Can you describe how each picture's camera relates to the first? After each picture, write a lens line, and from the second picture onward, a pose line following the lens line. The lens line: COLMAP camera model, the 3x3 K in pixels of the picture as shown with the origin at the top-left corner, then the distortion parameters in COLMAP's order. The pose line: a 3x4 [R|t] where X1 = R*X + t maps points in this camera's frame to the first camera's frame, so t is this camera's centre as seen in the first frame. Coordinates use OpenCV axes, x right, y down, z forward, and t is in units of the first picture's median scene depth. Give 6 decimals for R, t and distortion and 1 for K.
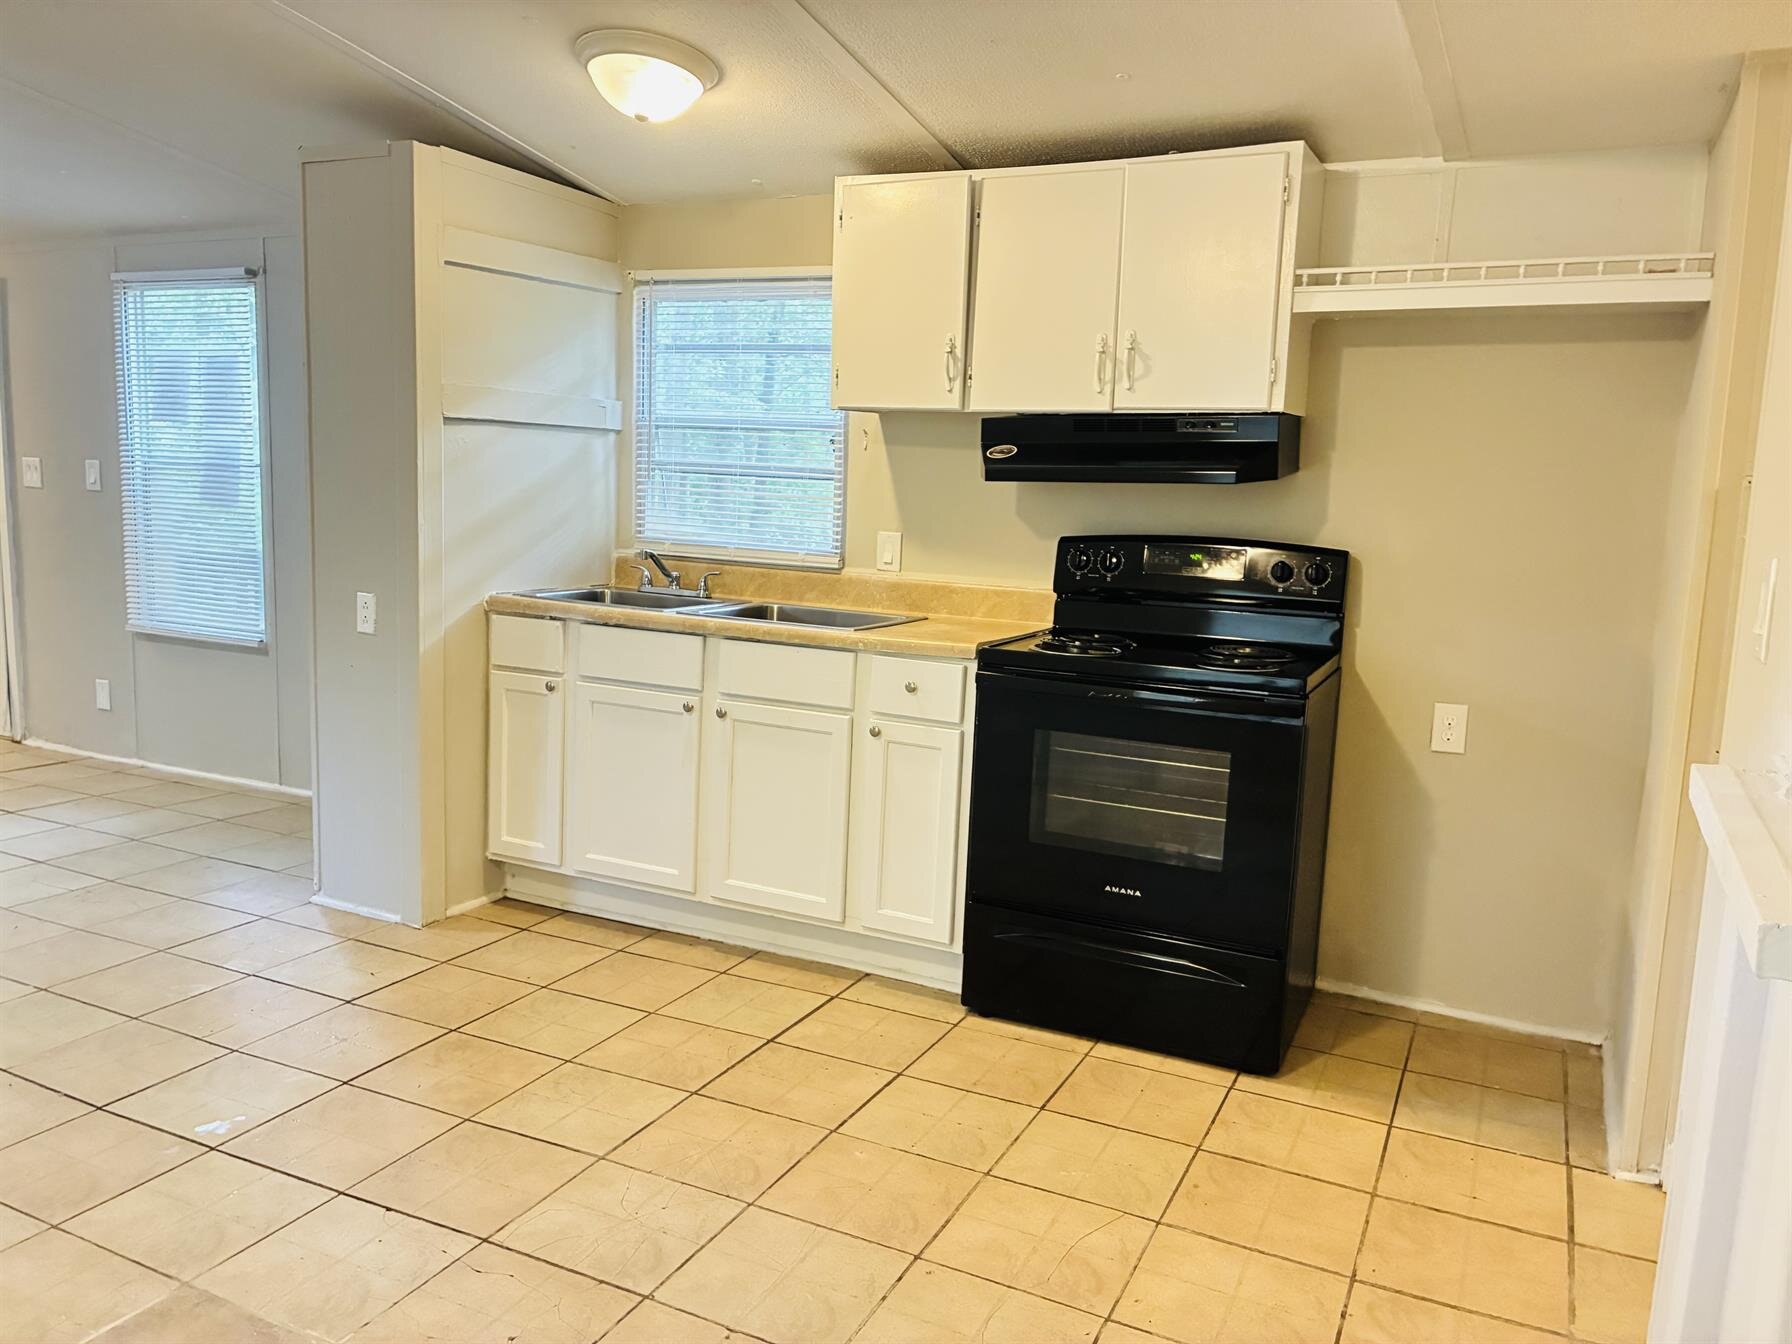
lens RADIAL K [[1356.8, 0, 889.5], [0, 1356.8, 670.7], [0, 0, 1]] dist [0.065153, -0.084464]
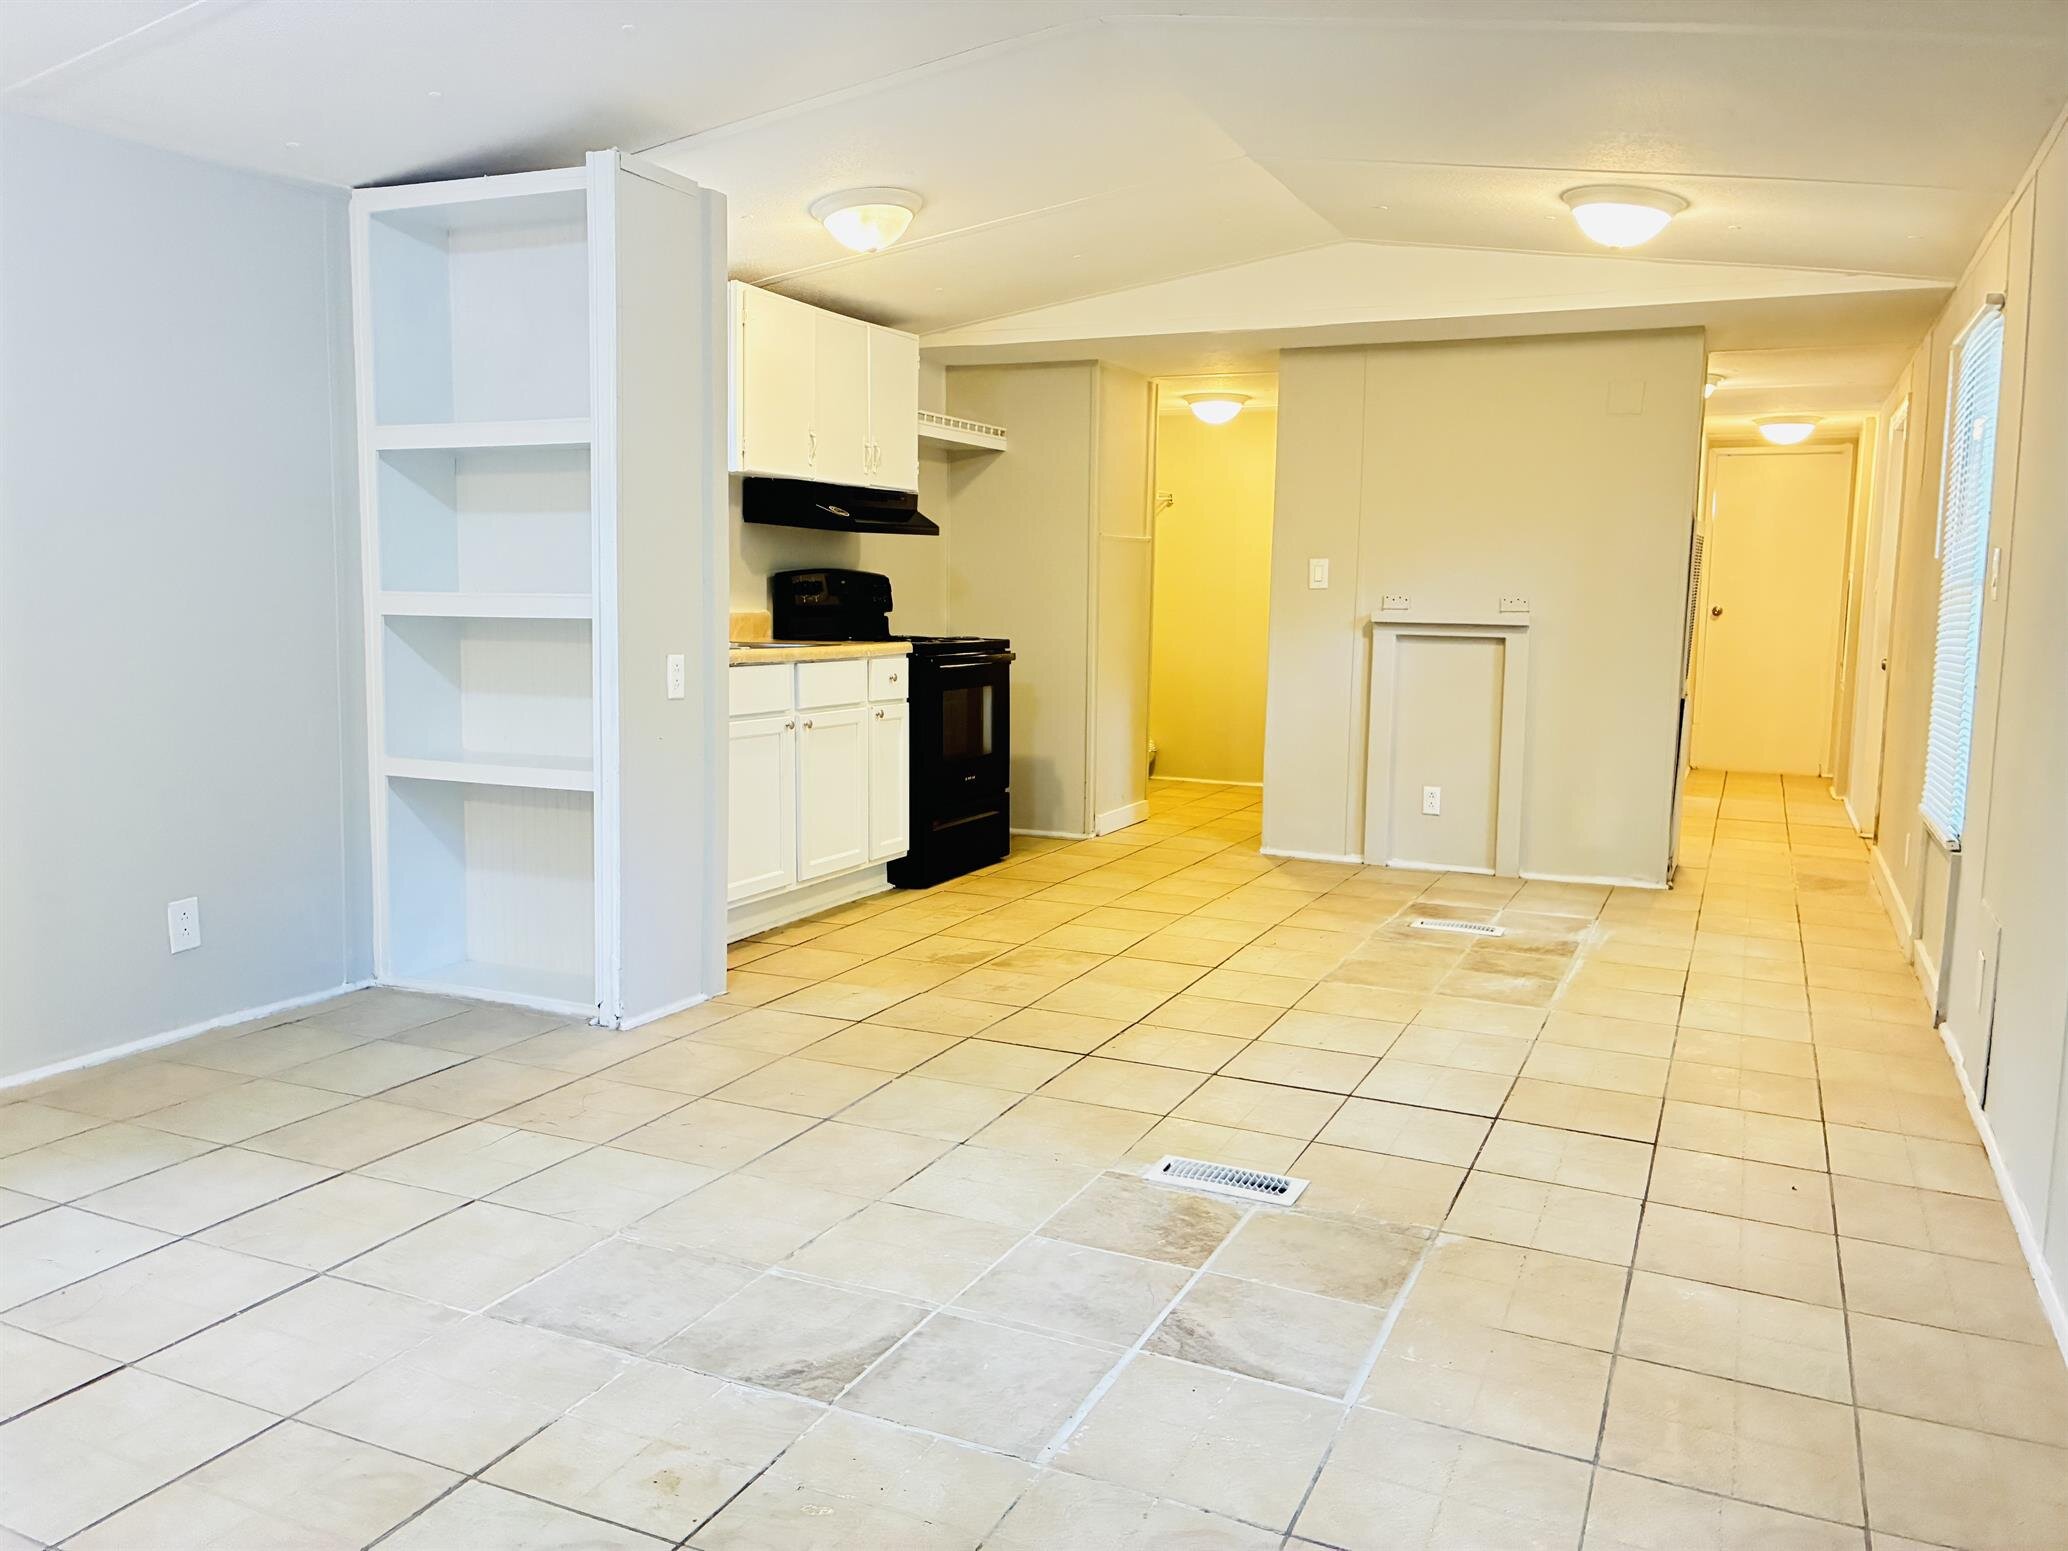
lens RADIAL K [[1565.8, 0, 1026.5], [0, 1565.8, 774.0], [0, 0, 1]] dist [0.065153, -0.084464]
pose [[-0.019916, -0.155604, 0.987619, -1.405288], [0.126769, 0.979449, 0.156874, -0.111319], [-0.991732, 0.128324, 0.000219, 0.752735]]
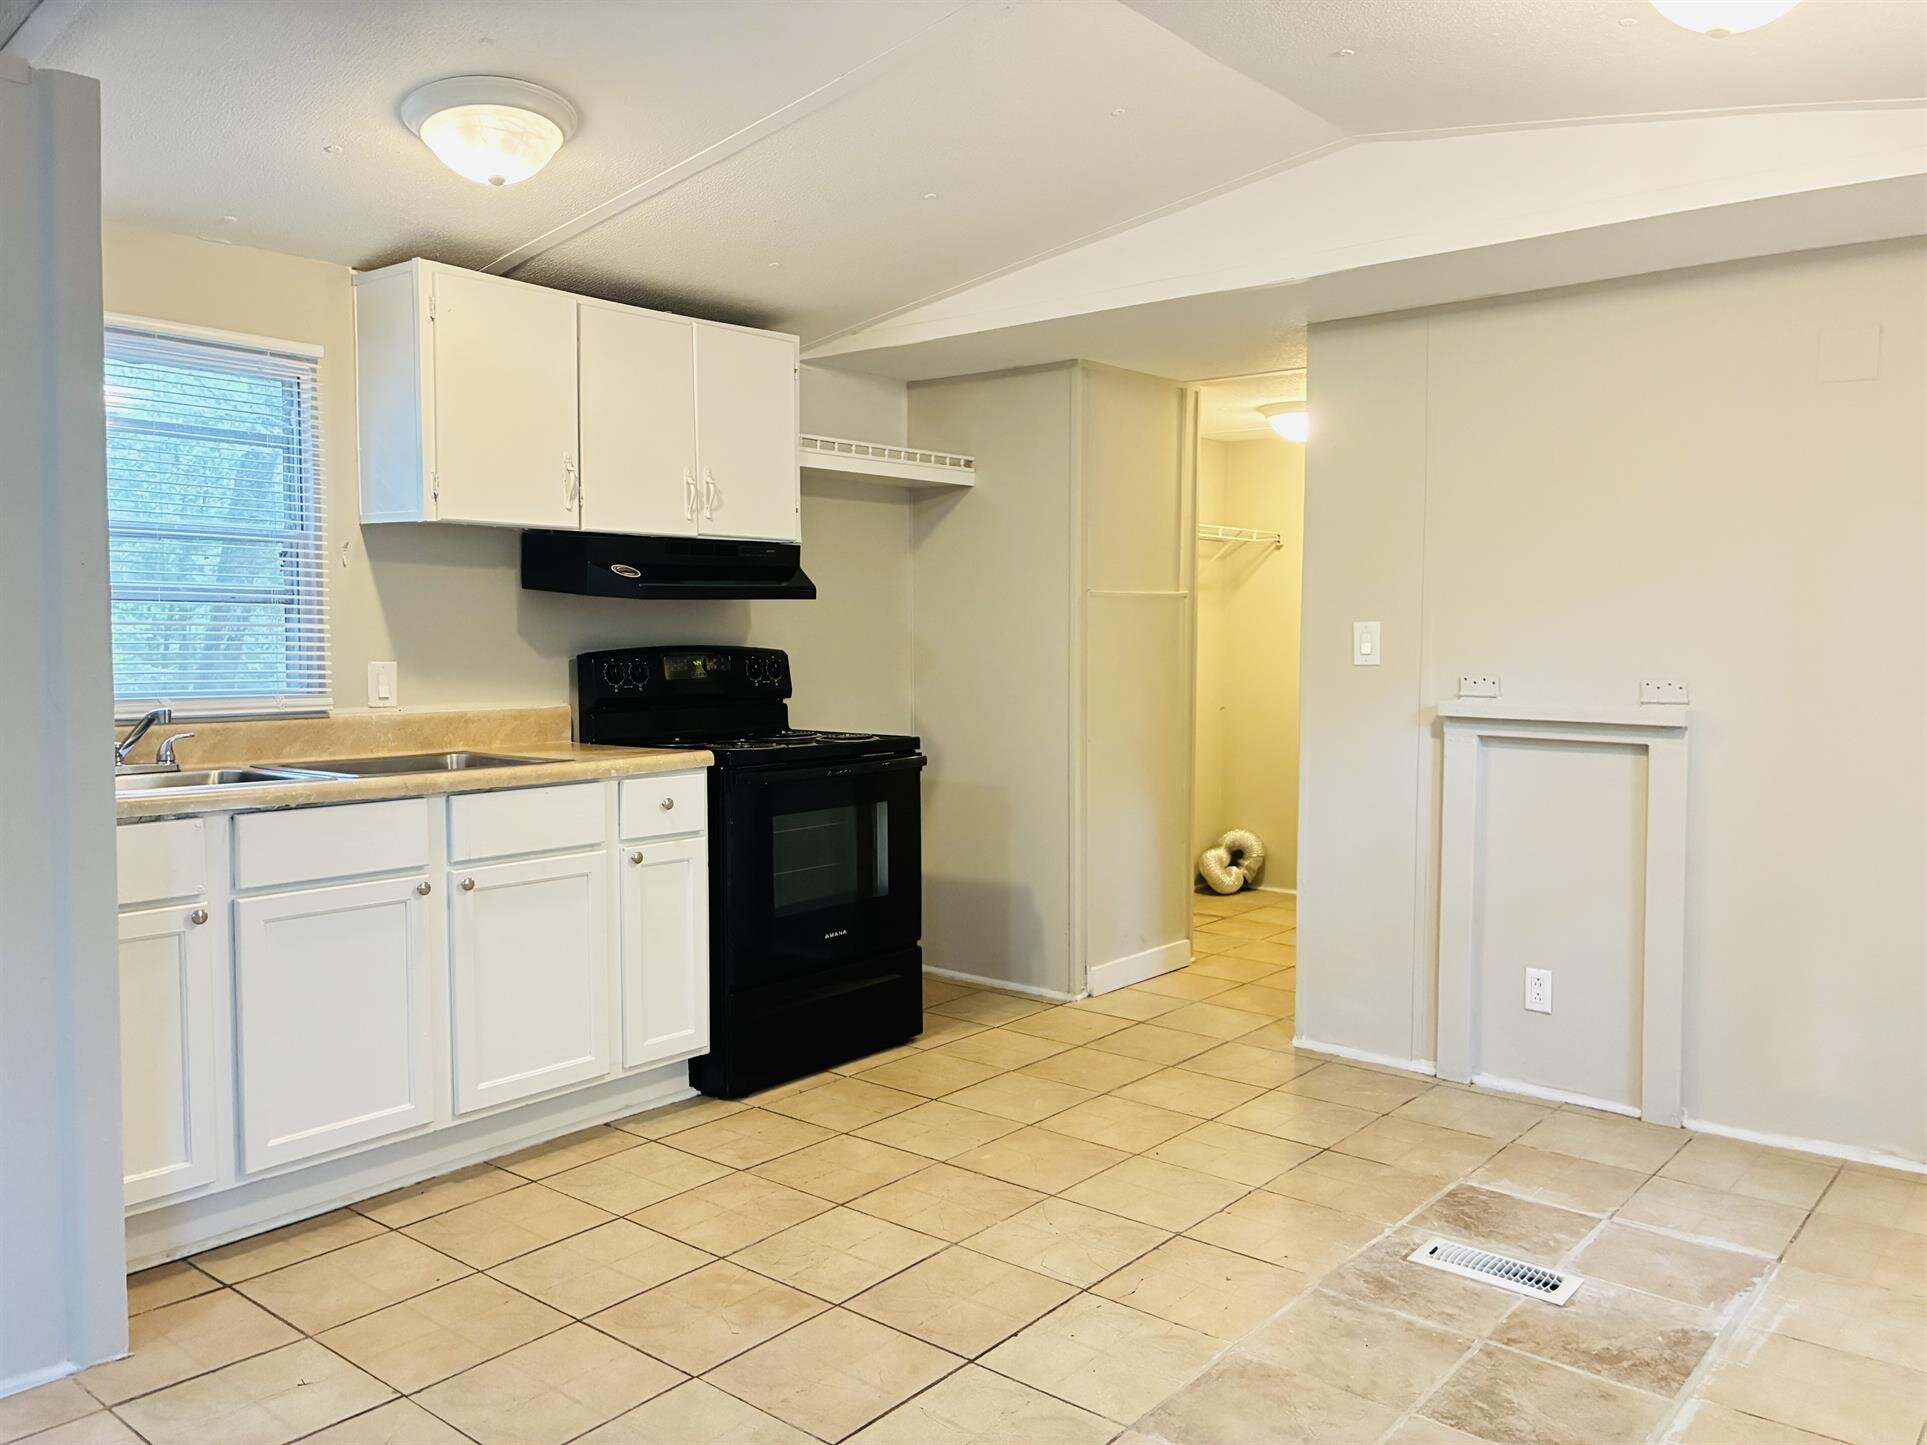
lens RADIAL K [[1457.3, 0, 963.5], [0, 1457.3, 722.5], [0, 0, 1]] dist [0.006097, 0.009609]
pose [[0.242290, -0.099667, 0.965071, -0.831154], [0.145848, 0.987148, 0.065330, -0.074027], [-0.959179, 0.124925, 0.253712, 0.438959]]
